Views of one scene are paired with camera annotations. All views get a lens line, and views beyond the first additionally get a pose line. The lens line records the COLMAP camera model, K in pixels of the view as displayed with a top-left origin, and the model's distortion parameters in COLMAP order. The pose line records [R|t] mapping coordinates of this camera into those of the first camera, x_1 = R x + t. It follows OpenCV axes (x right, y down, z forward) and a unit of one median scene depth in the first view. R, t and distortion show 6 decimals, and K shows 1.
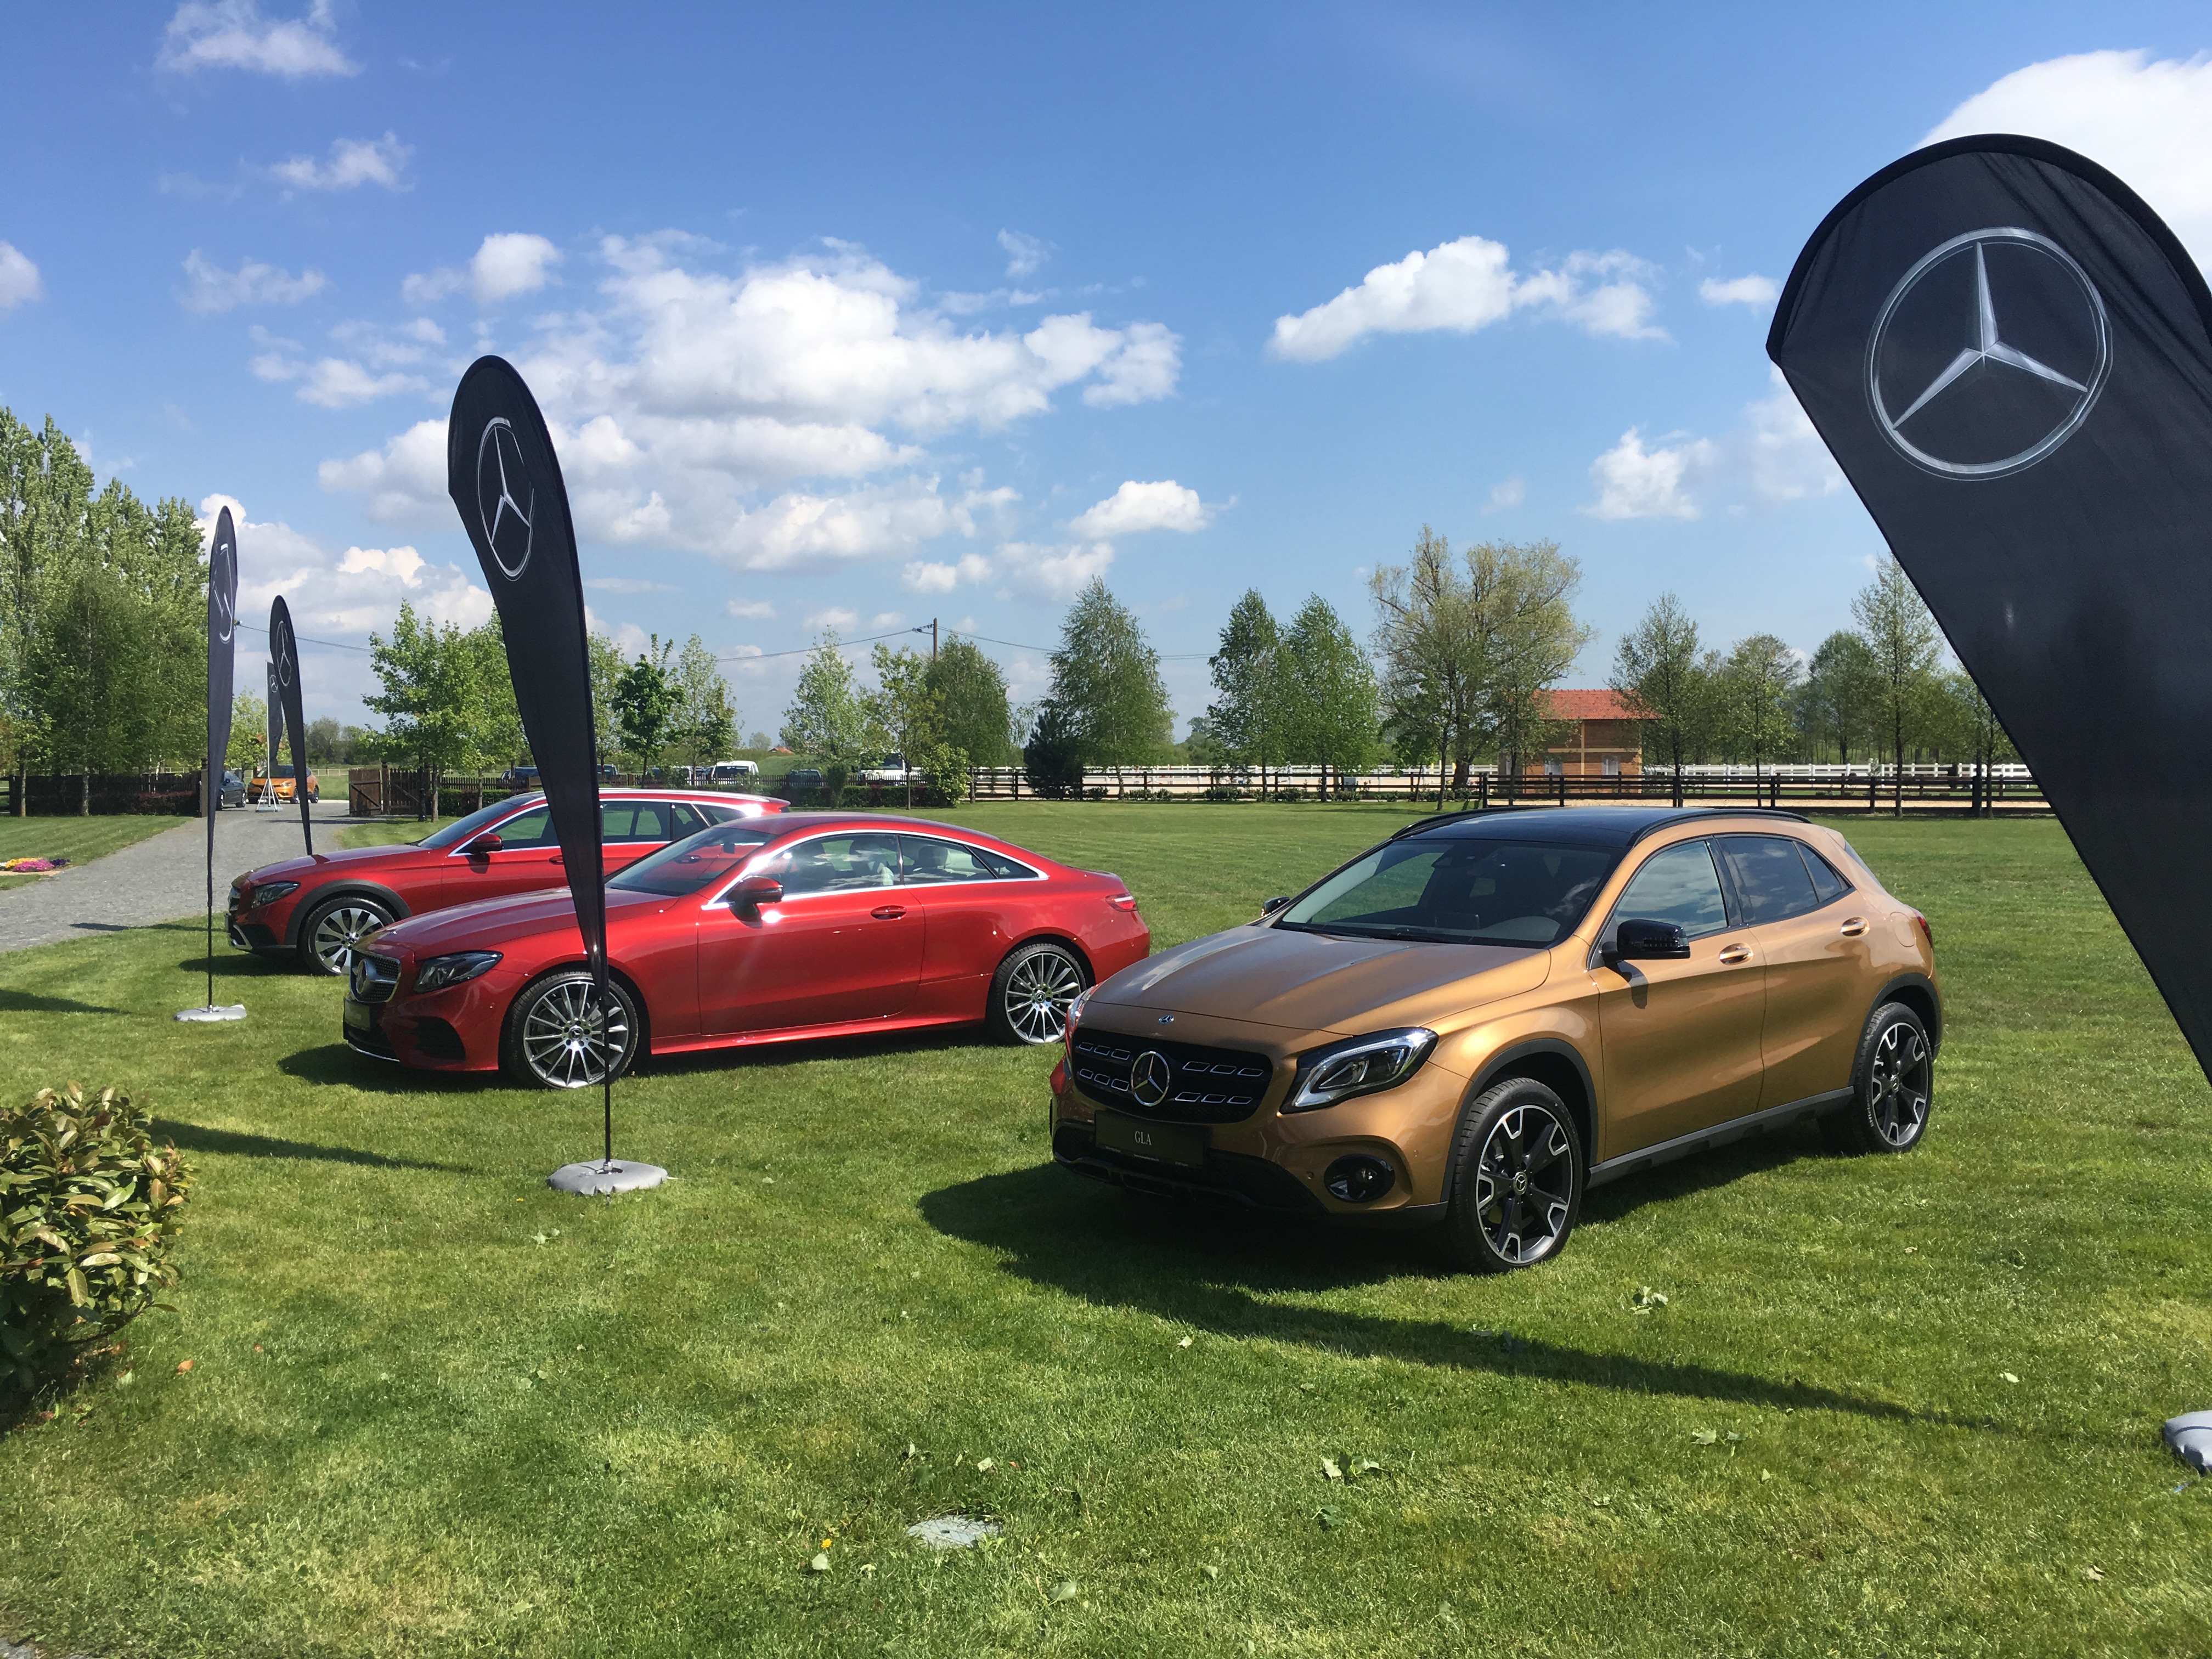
lens RADIAL K [[1869.1, 0, 1112.2], [0, 1869.1, 824.2], [0, 0, 1]] dist [0.085713, -0.109595]
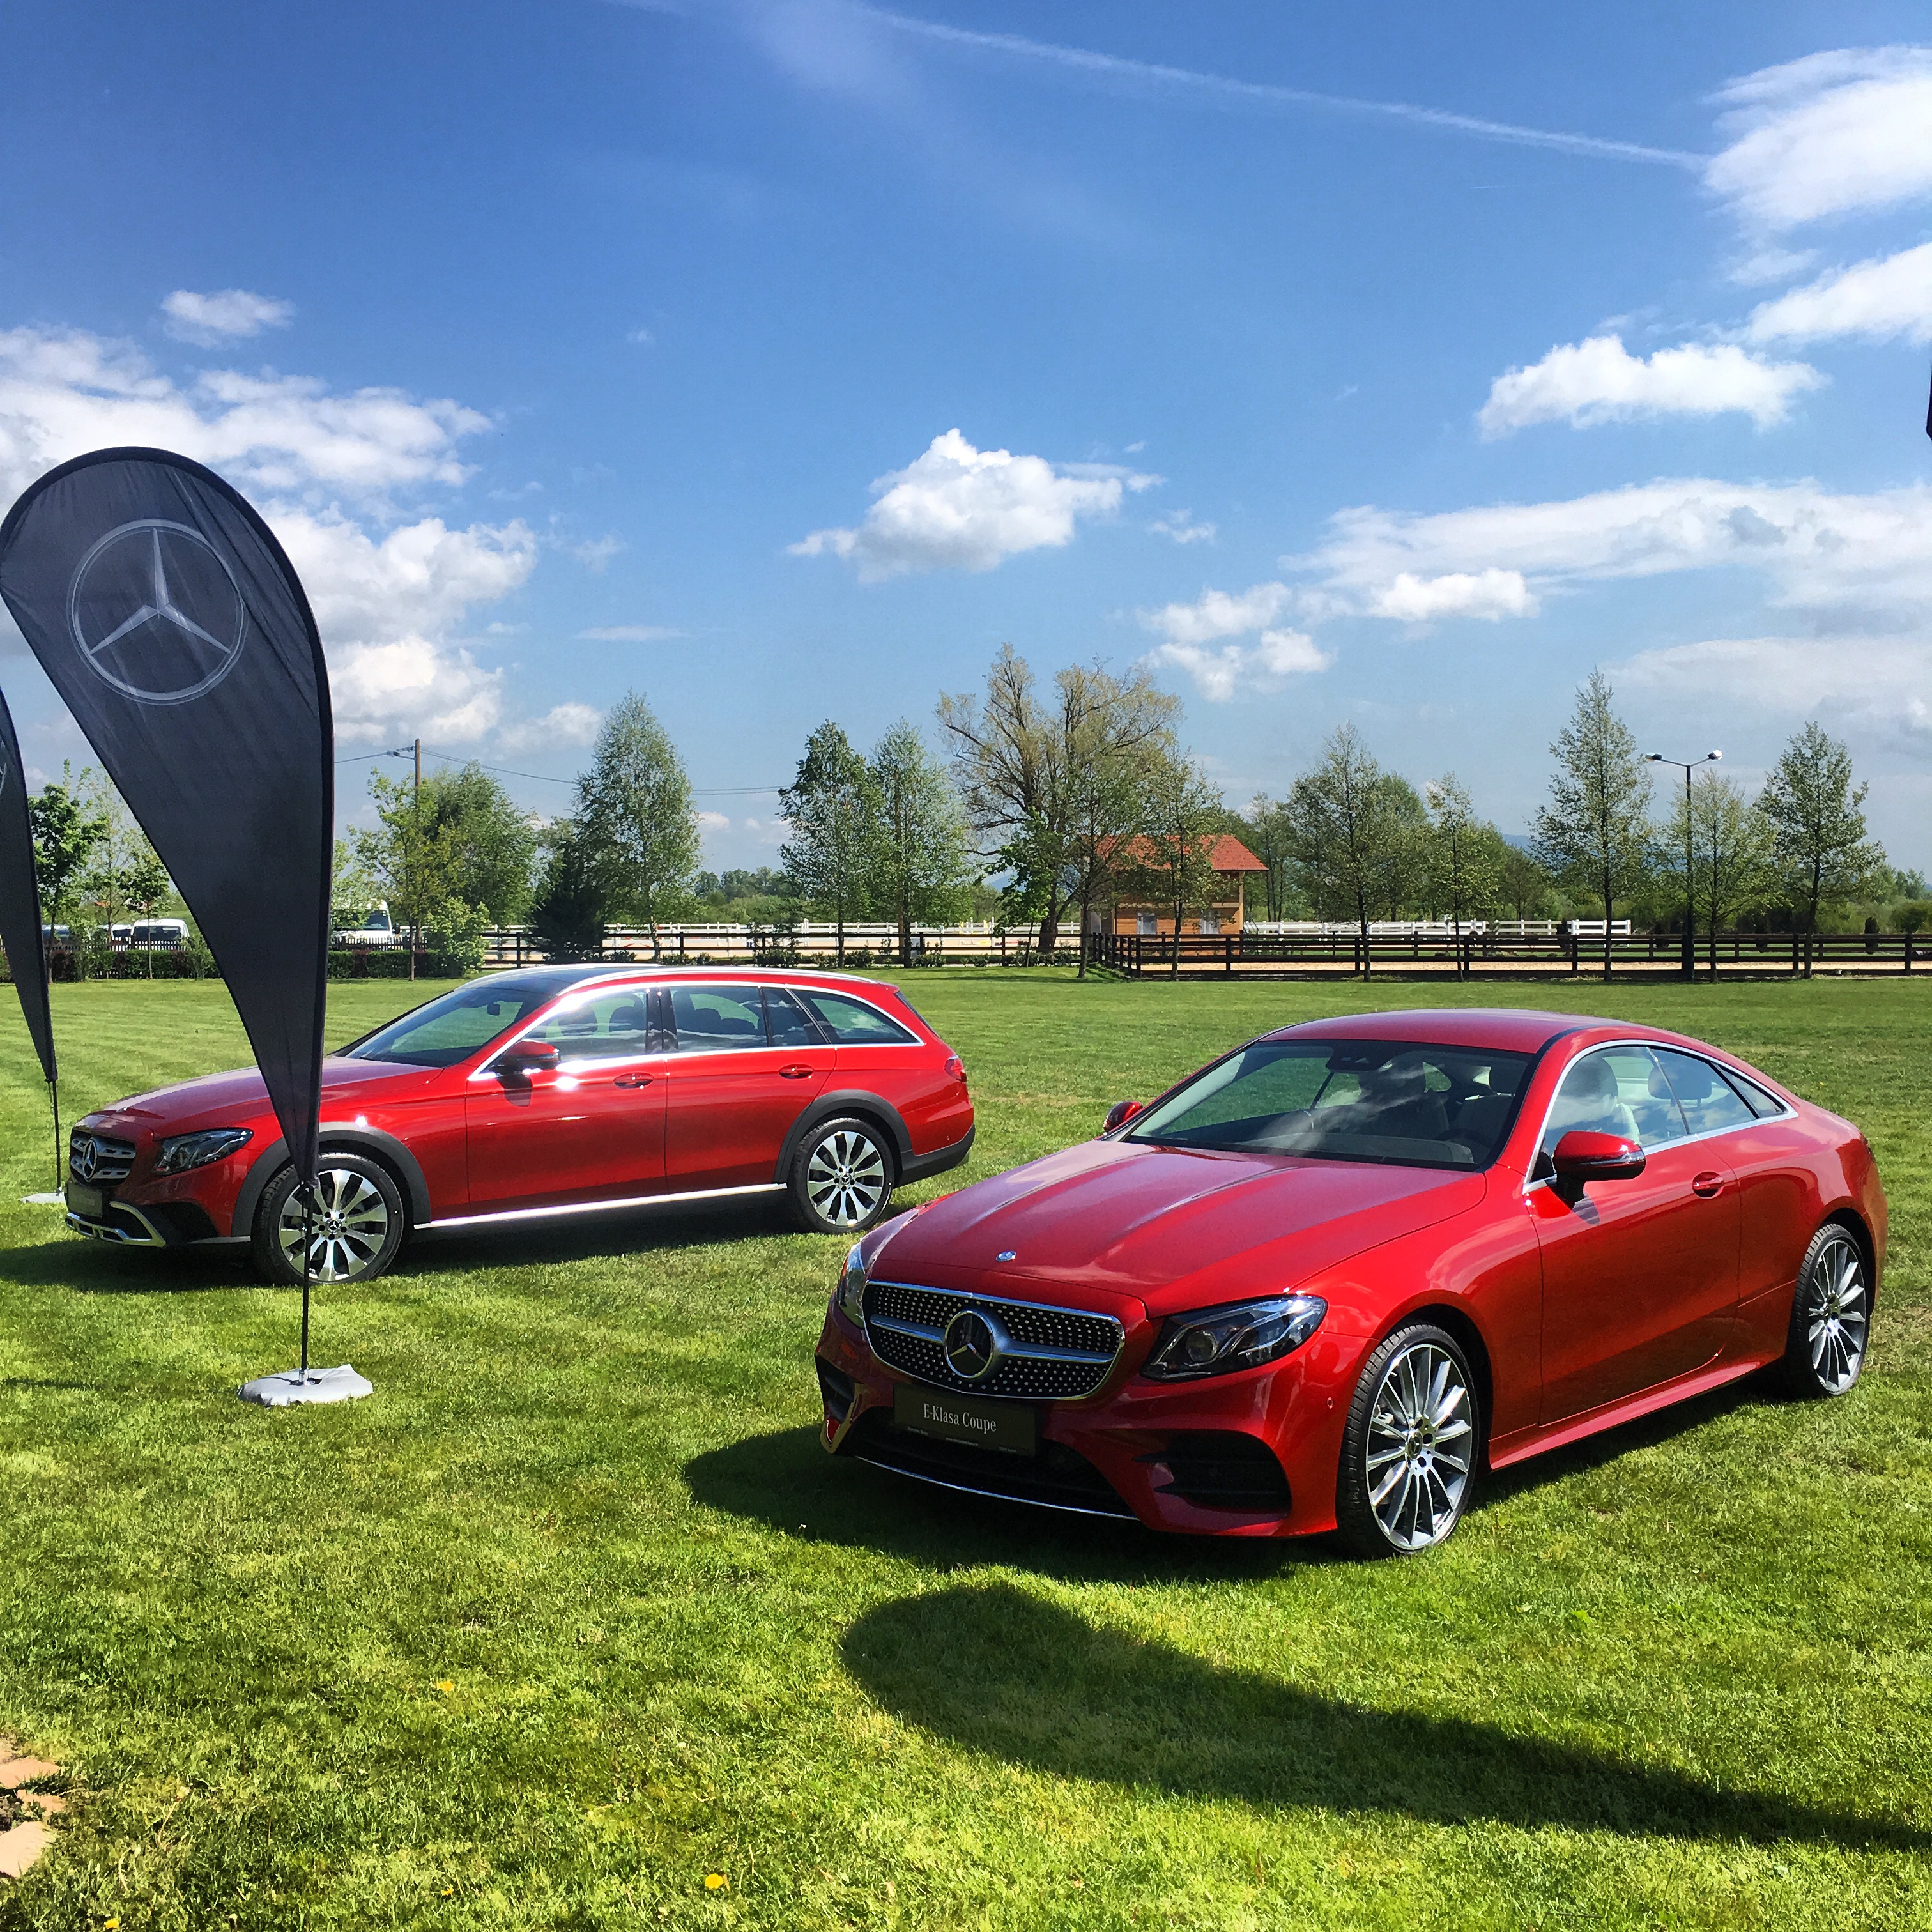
lens RADIAL K [[2179.0, 0, 973.0], [0, 2179.0, 956.7], [0, 0, 1]] dist [0.051429, 0.000000]
pose [[0.978383, -0.005599, 0.206725, -0.067367], [0.008914, 0.999846, -0.015107, -0.002138], [-0.206609, 0.016623, 0.978282, 0.053893]]
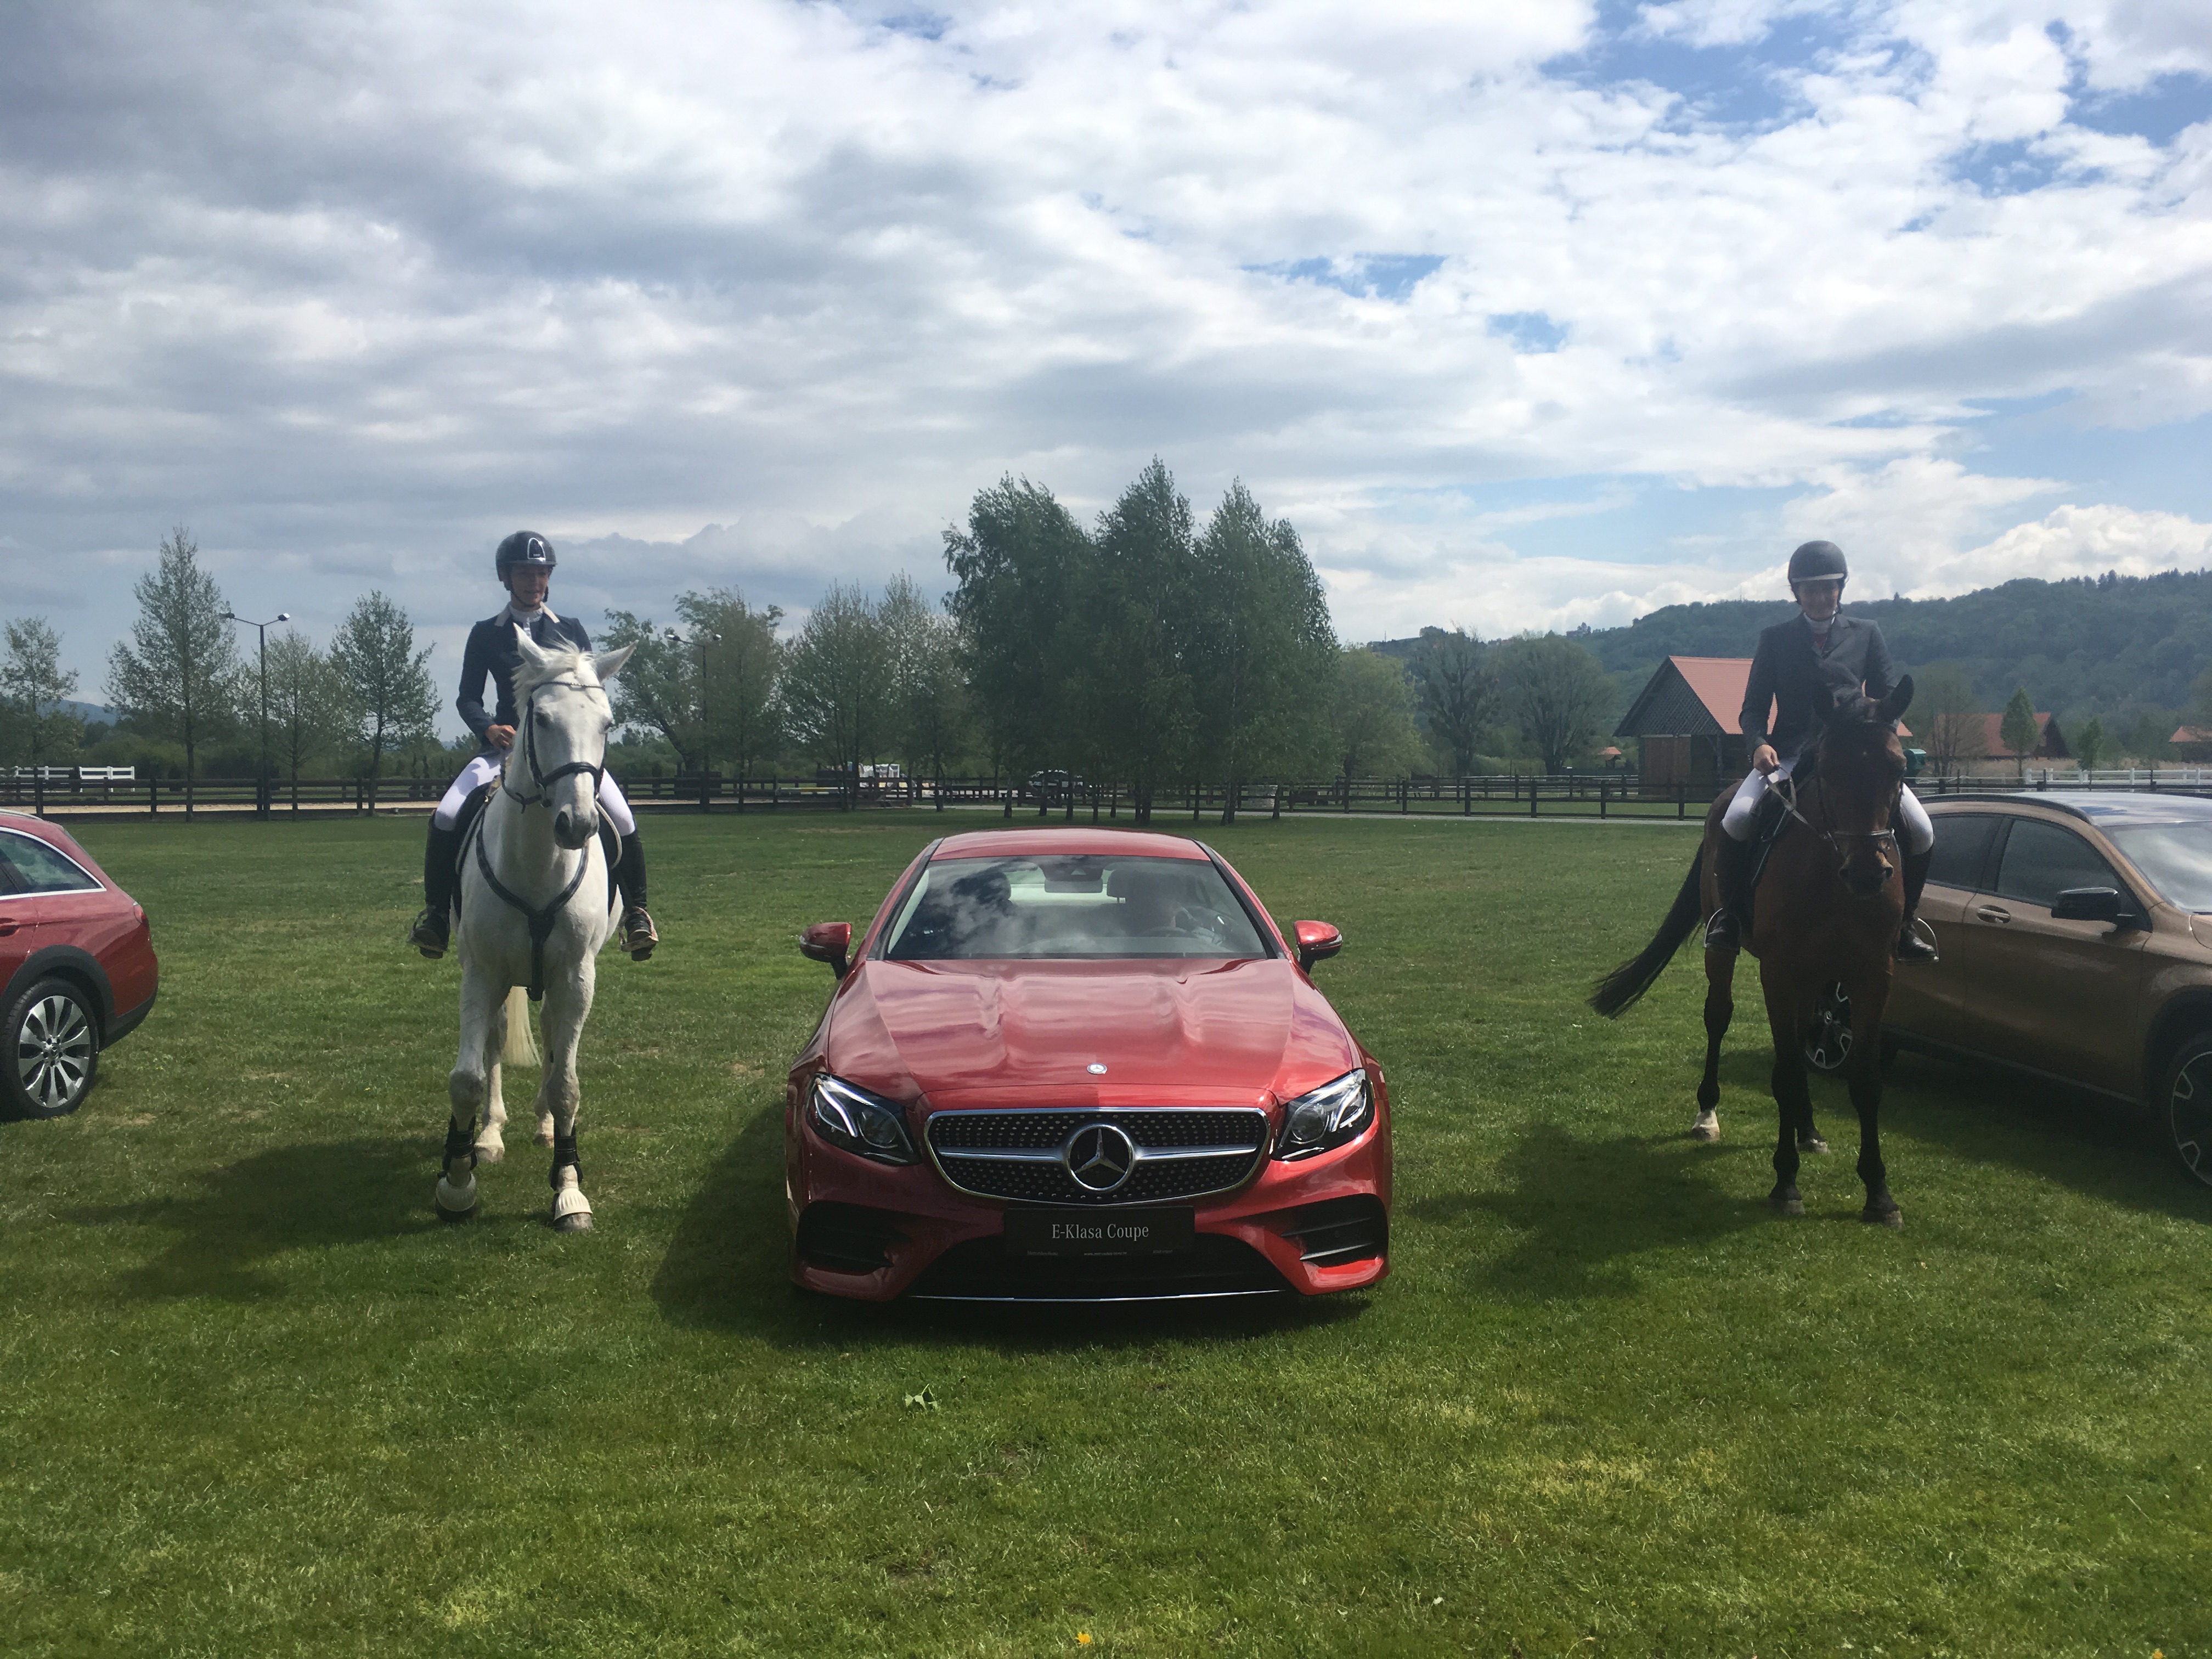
lens RADIAL K [[1869.1, 0, 1104.9], [0, 1869.1, 873.9], [0, 0, 1]] dist [0.085713, -0.109595]
pose [[0.537865, -0.048105, 0.841658, -0.106074], [0.027951, 0.998839, 0.039226, -0.002034], [-0.842568, 0.002427, 0.538585, 0.094620]]
